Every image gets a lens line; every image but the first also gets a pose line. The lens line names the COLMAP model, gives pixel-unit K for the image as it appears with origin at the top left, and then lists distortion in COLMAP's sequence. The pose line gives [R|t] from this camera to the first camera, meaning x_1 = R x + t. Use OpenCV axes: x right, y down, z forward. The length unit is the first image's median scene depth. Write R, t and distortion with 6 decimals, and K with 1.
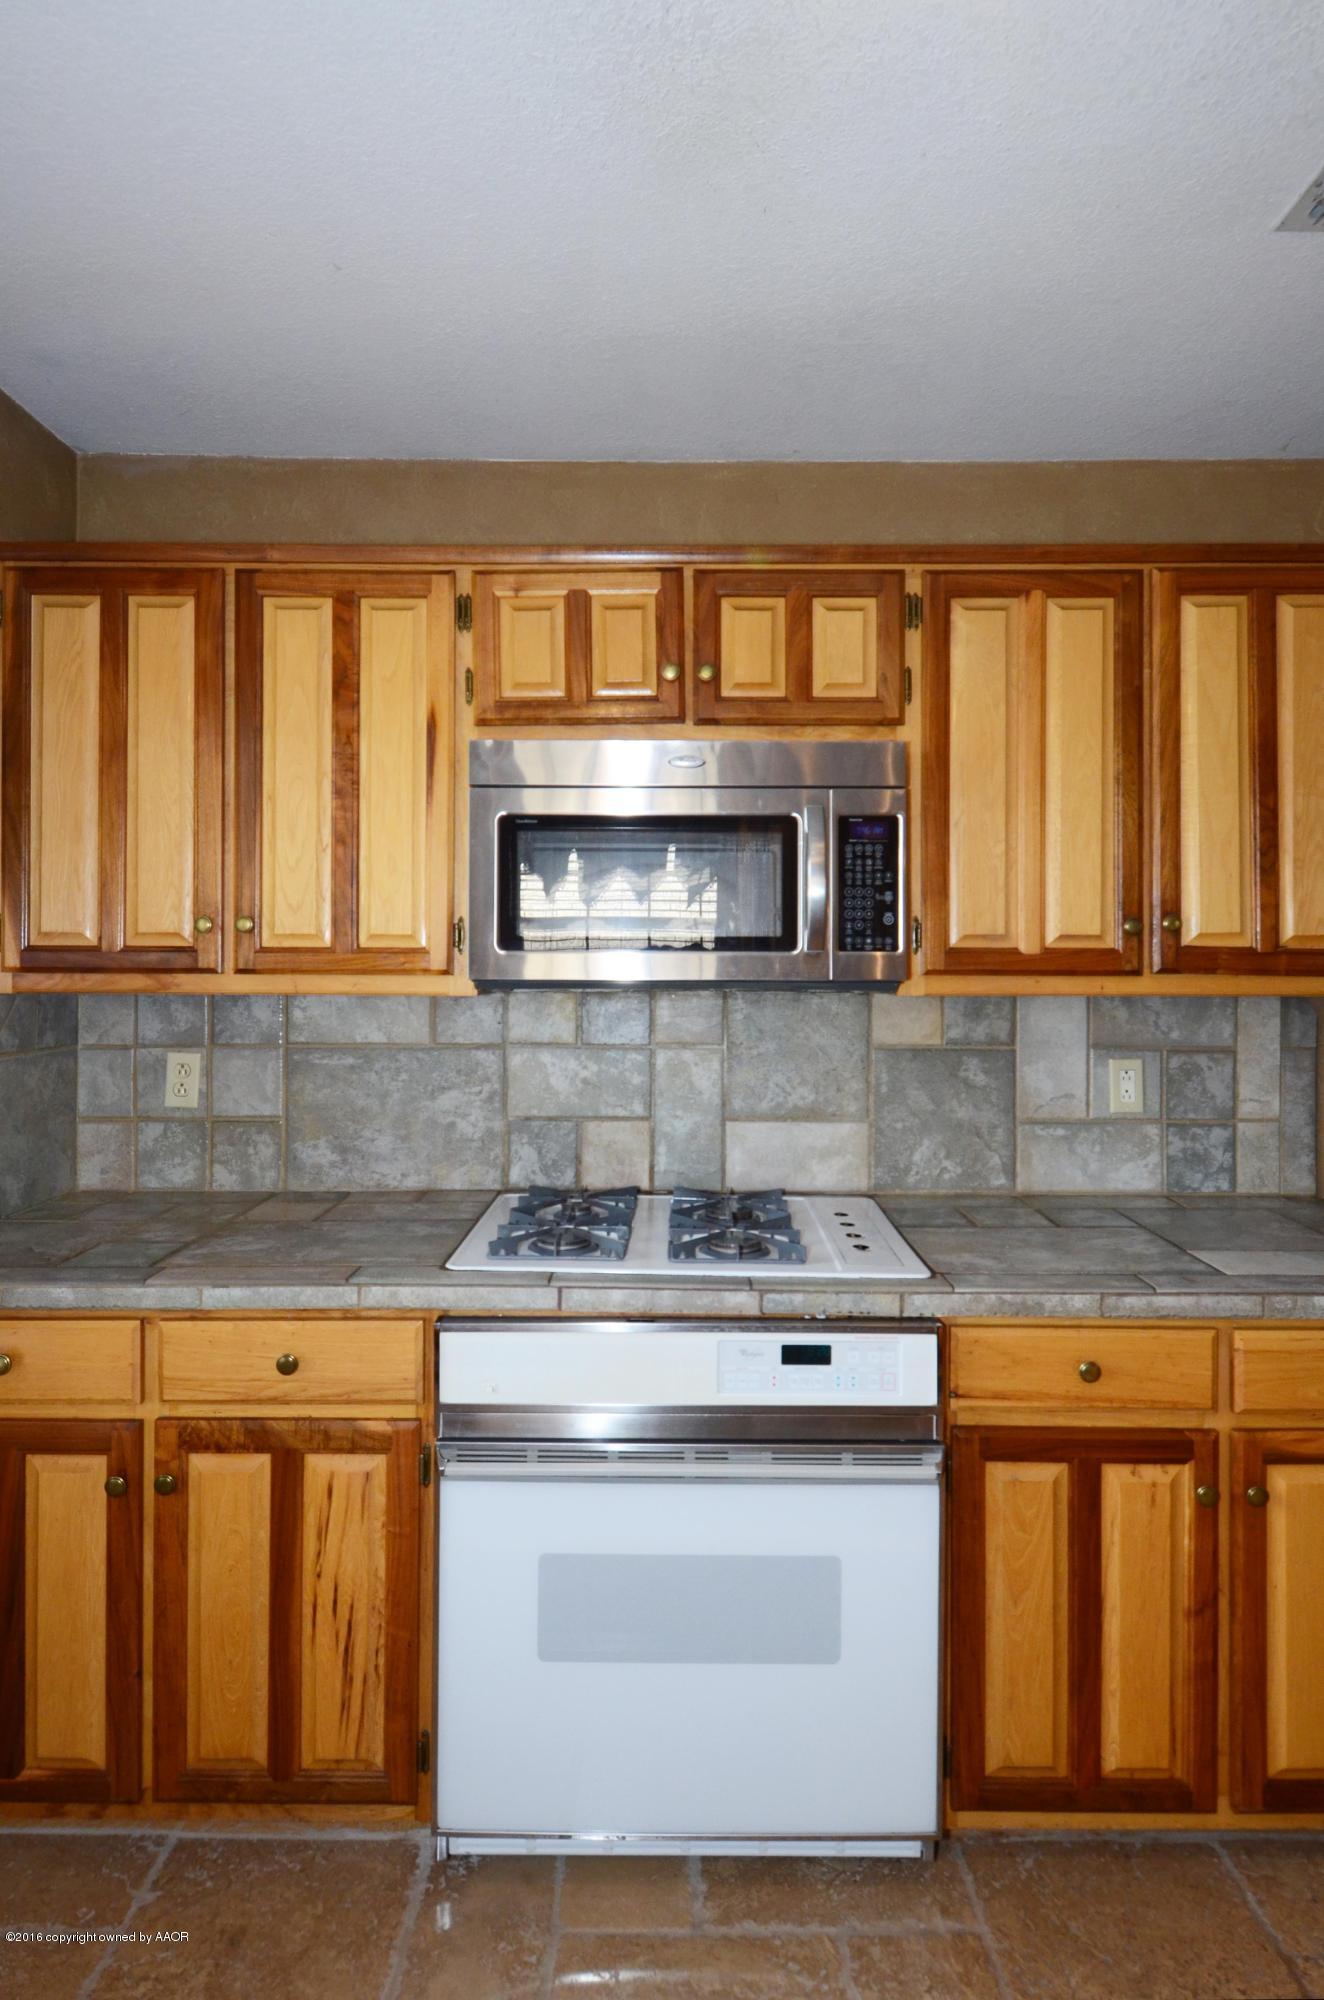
lens RADIAL K [[1096.4, 0, 664.2], [0, 1096.4, 966.0], [0, 0, 1]] dist [0.005272, -0.002533]
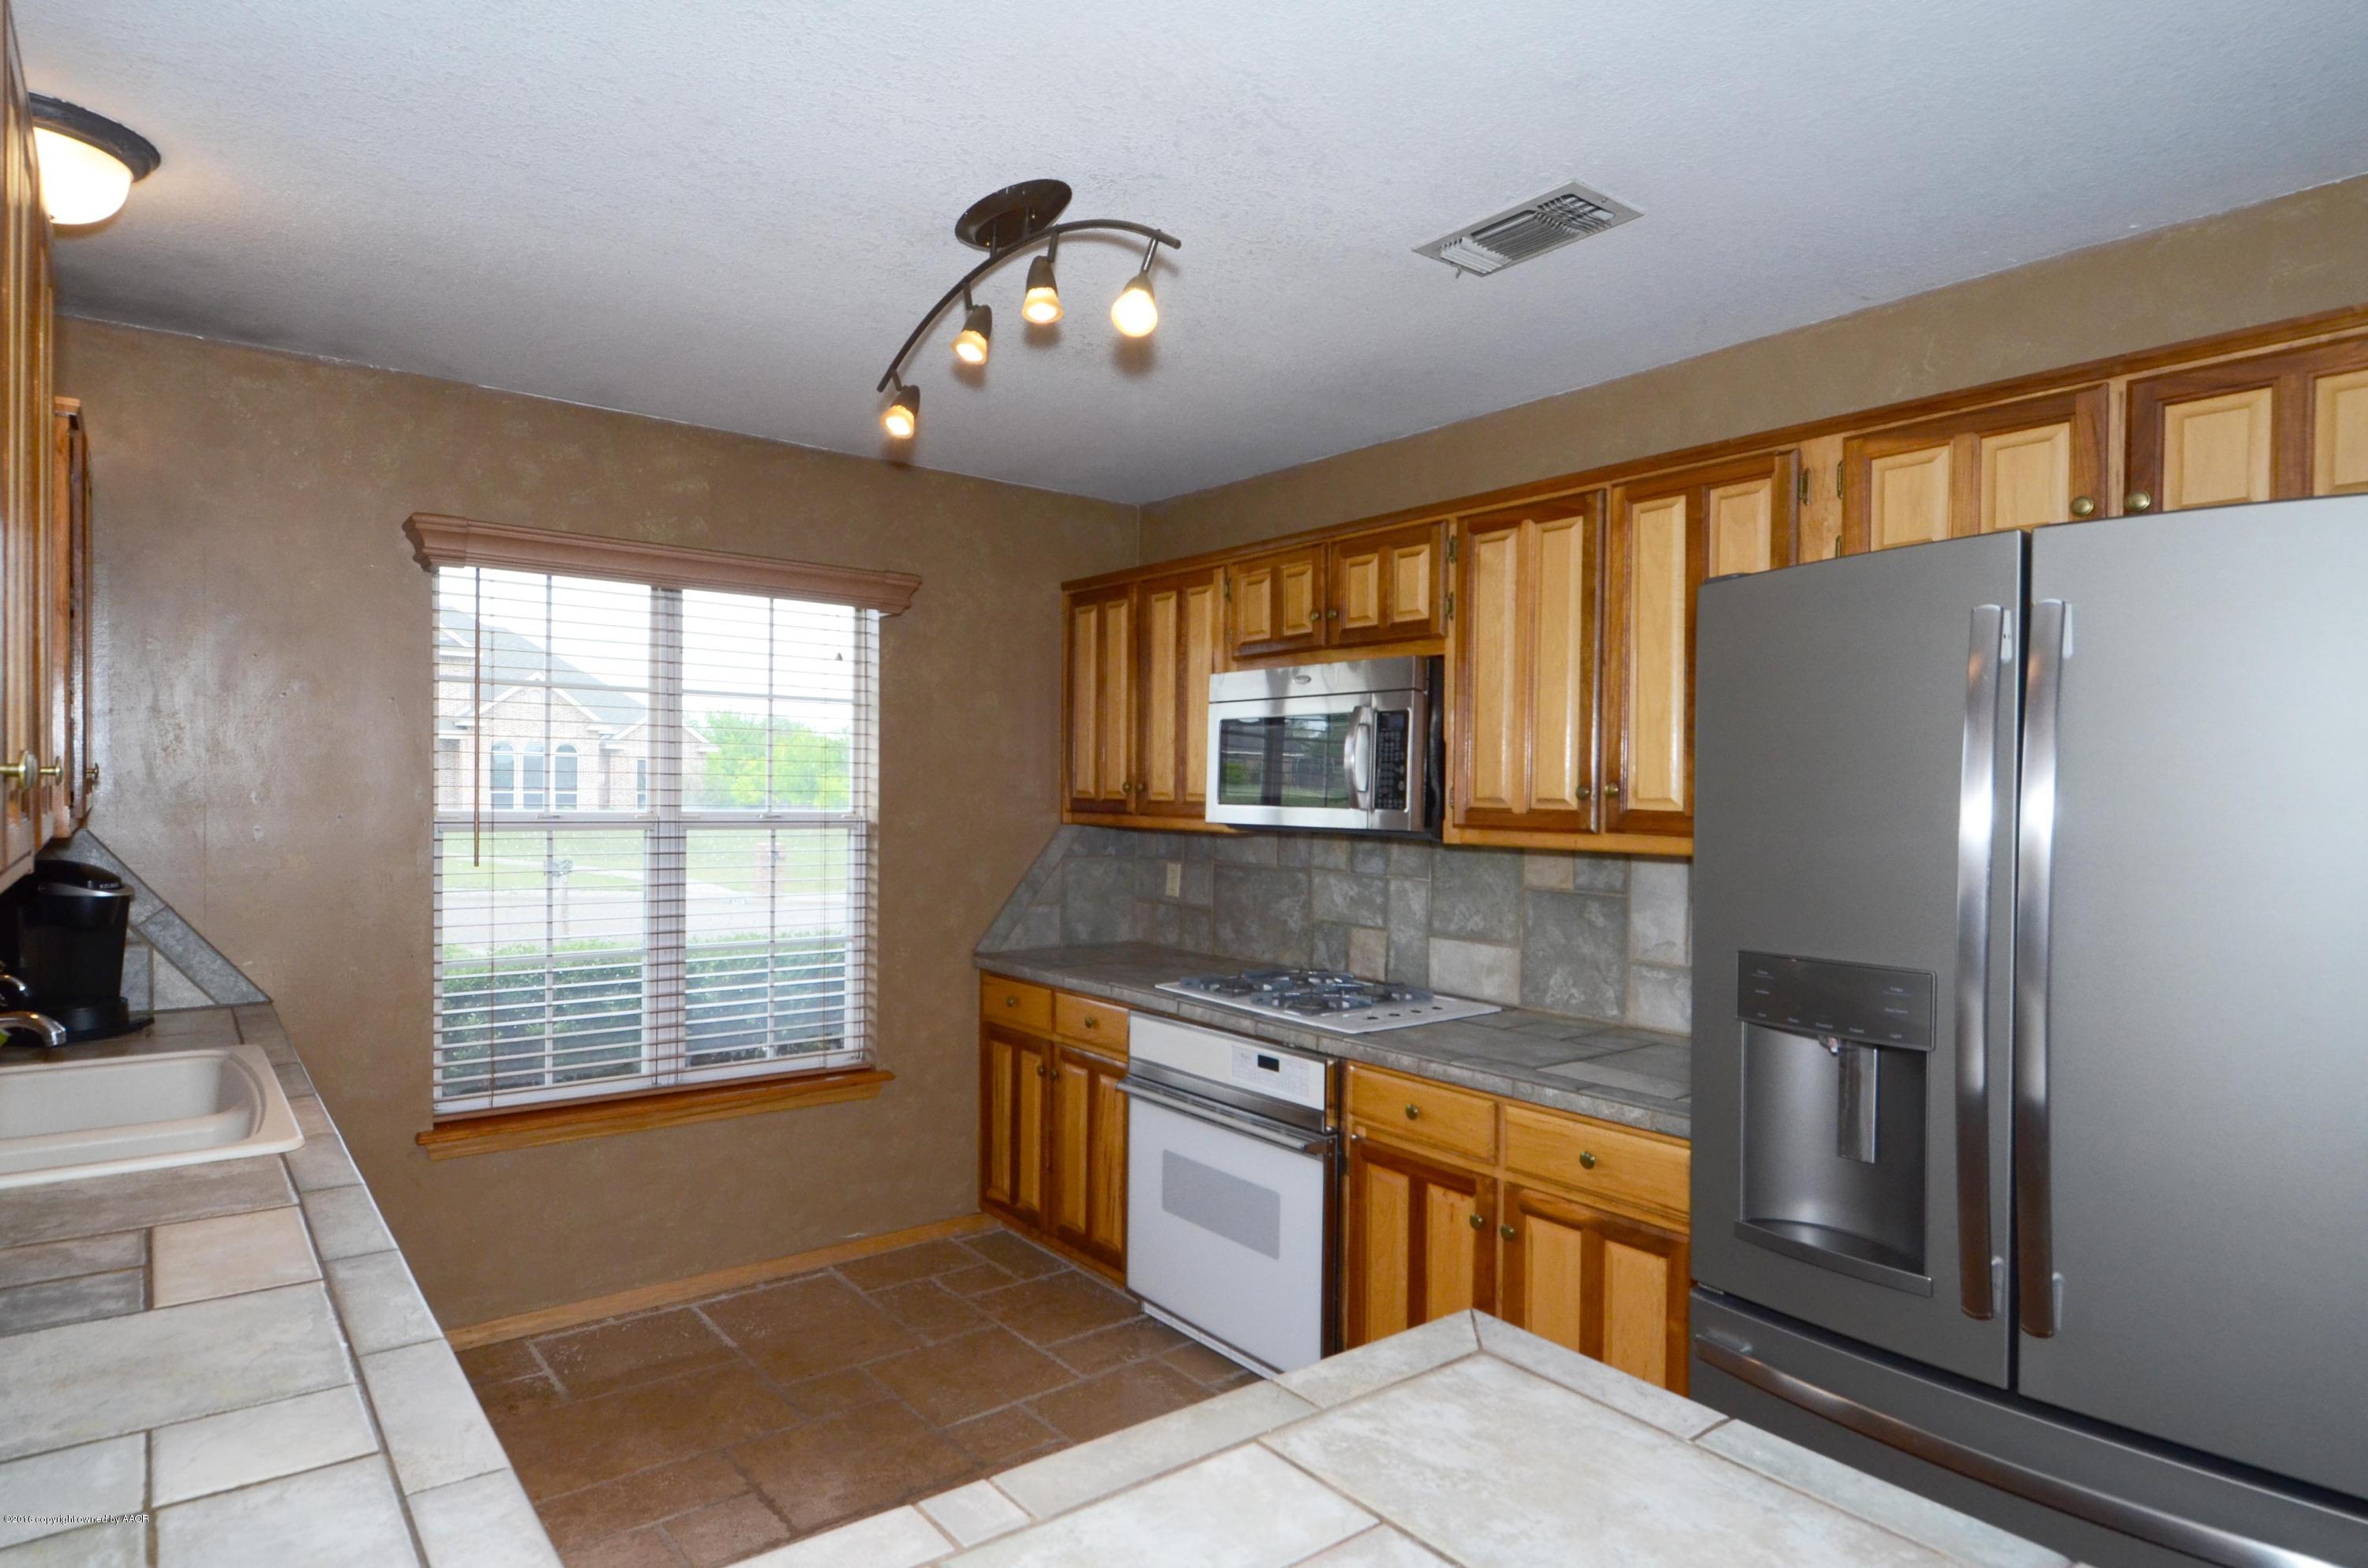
lens RADIAL K [[1298.0, 0, 1184.8], [0, 1298.0, 837.6], [0, 0, 1]] dist [0.005272, -0.002533]
pose [[0.622142, 0.035177, -0.782114, 1.078974], [-0.015459, 0.999347, 0.032651, -0.022261], [0.782752, -0.008222, 0.622280, -0.186796]]
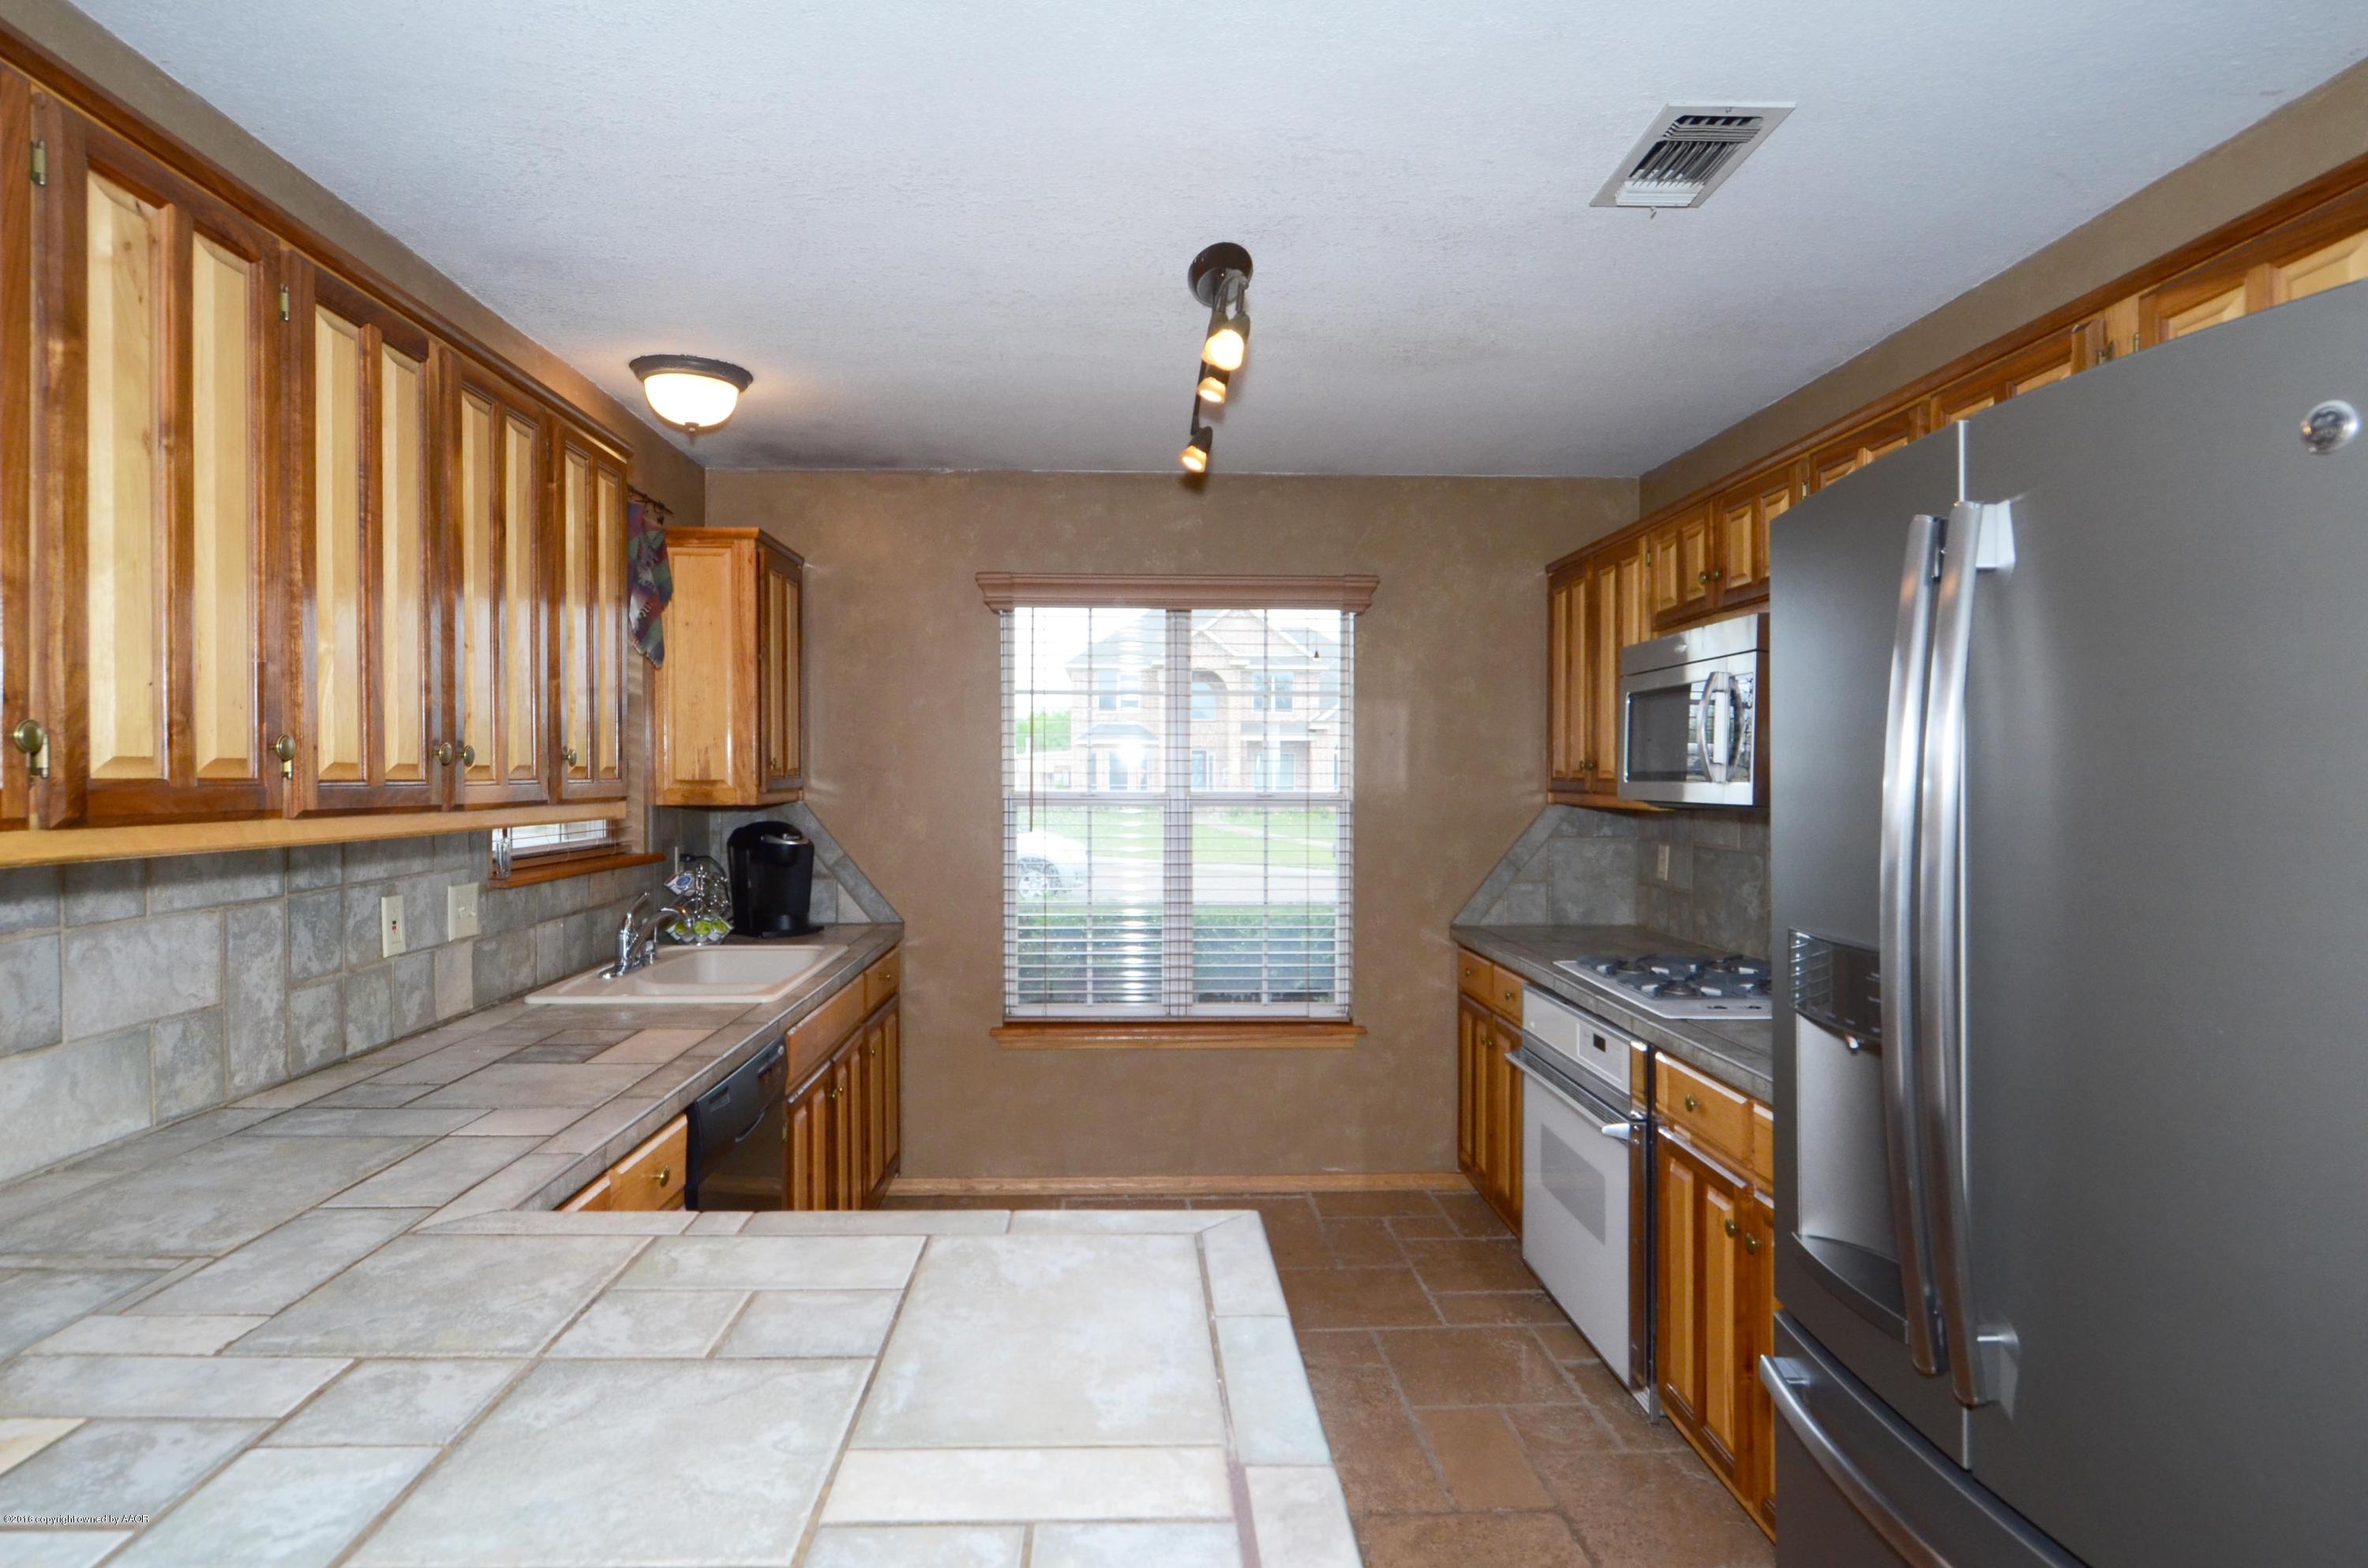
lens RADIAL K [[1285.7, 0, 1180.5], [0, 1285.7, 826.4], [0, 0, 1]] dist [0.045554, -0.048083]
pose [[0.042693, 0.037839, -0.998371, 1.370664], [-0.006047, 0.999274, 0.037615, -0.012438], [0.999070, 0.004431, 0.042890, 0.232903]]
